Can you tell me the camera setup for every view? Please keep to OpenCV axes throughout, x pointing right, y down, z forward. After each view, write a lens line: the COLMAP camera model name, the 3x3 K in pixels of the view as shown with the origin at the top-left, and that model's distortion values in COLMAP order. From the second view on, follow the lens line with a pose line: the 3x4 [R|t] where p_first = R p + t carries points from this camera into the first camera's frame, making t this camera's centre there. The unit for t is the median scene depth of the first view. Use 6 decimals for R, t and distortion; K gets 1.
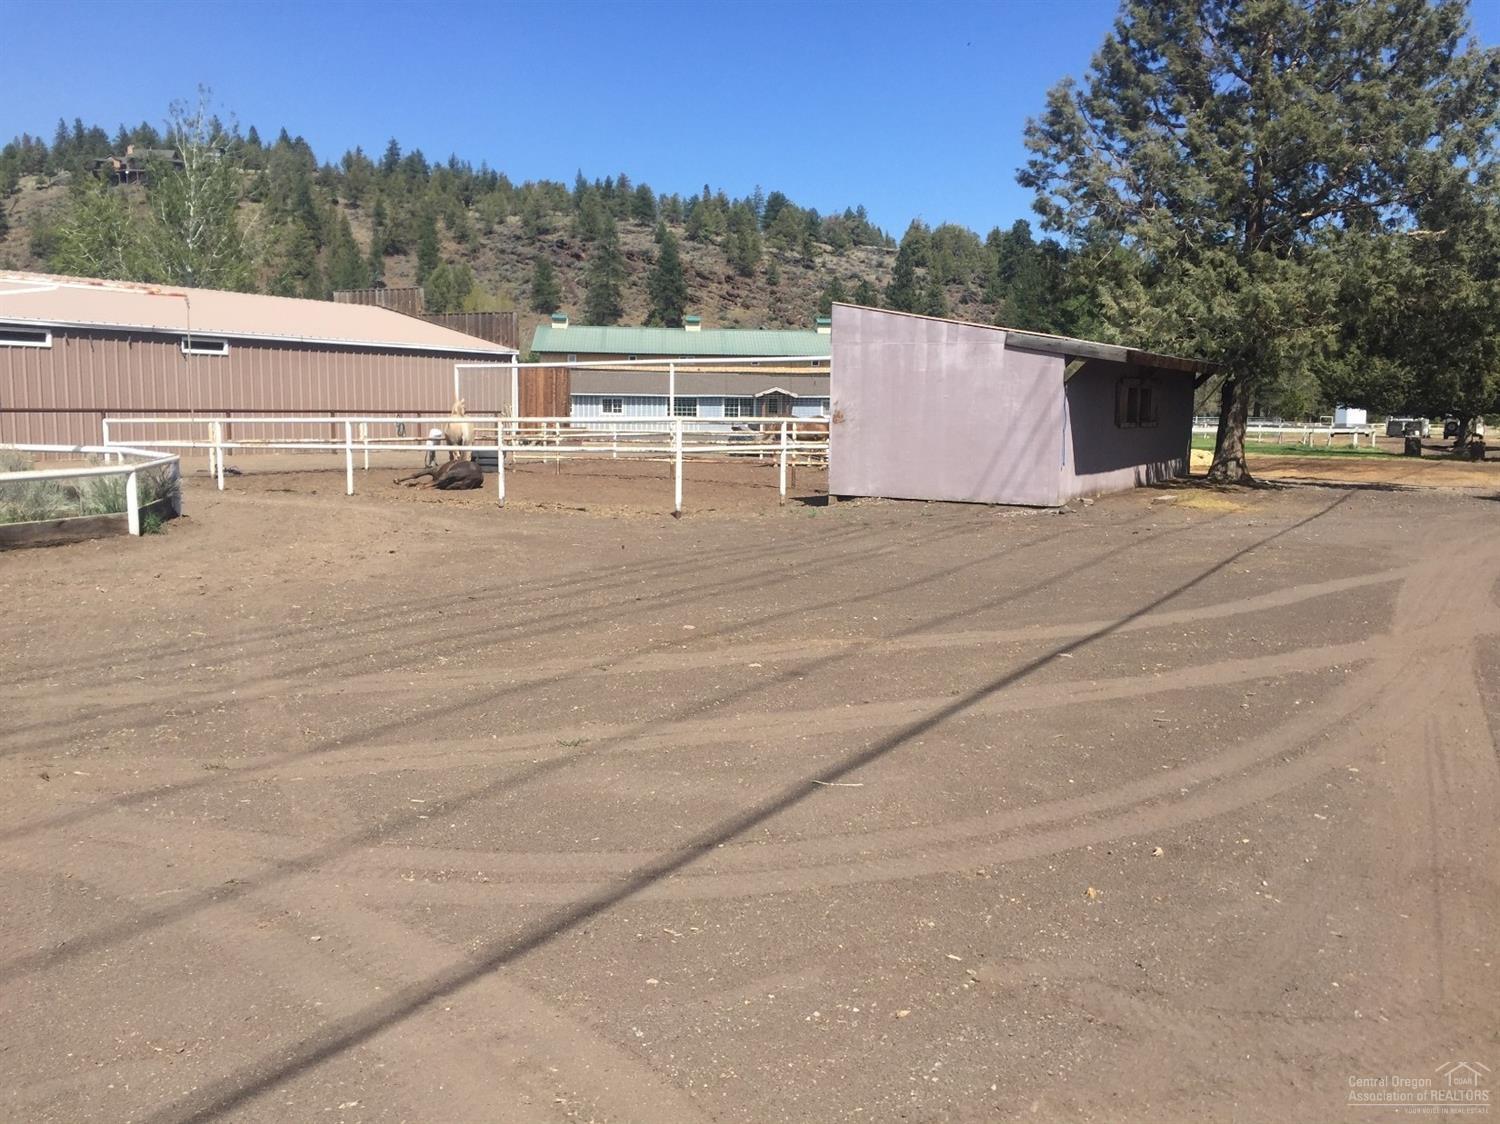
lens RADIAL K [[1233.1, 0, 750.0], [0, 1233.1, 562.0], [0, 0, 1]] dist [0.025390, -0.067340]
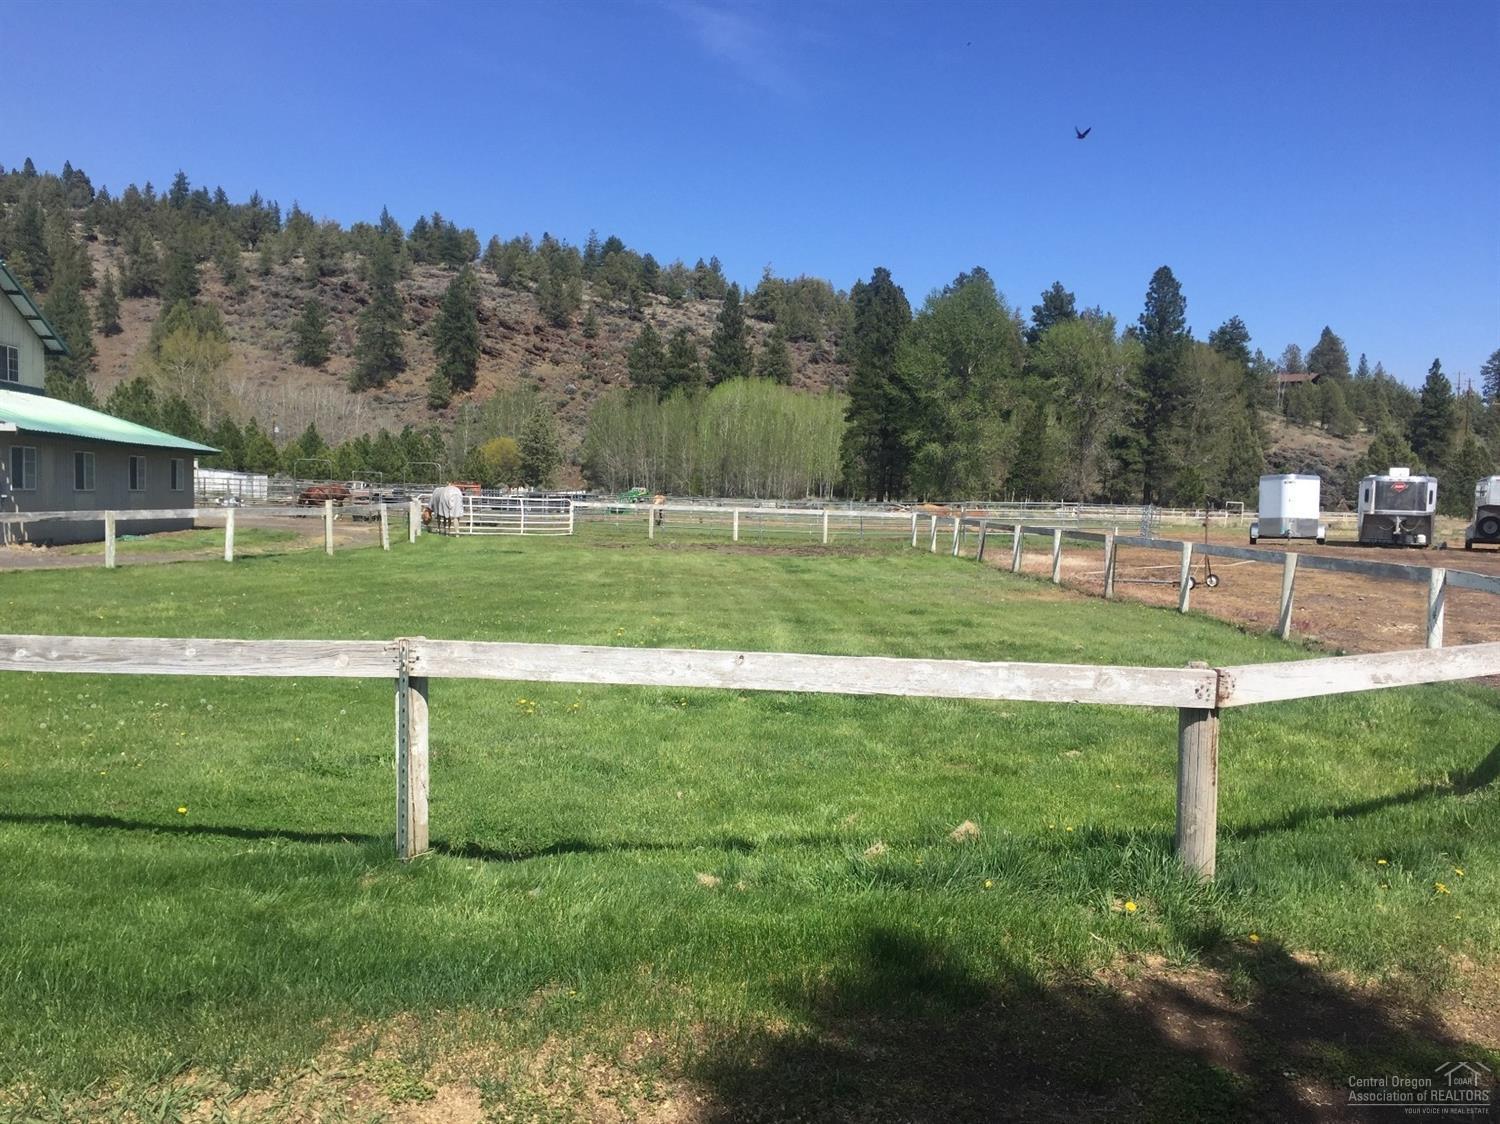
lens RADIAL K [[1233.1, 0, 750.0], [0, 1233.1, 562.0], [0, 0, 1]] dist [0.025390, -0.067340]
pose [[0.997909, 0.007031, 0.064257, 0.076257], [-0.003035, 0.998067, -0.062066, -0.020099], [-0.064570, 0.061742, 0.996001, 0.166535]]
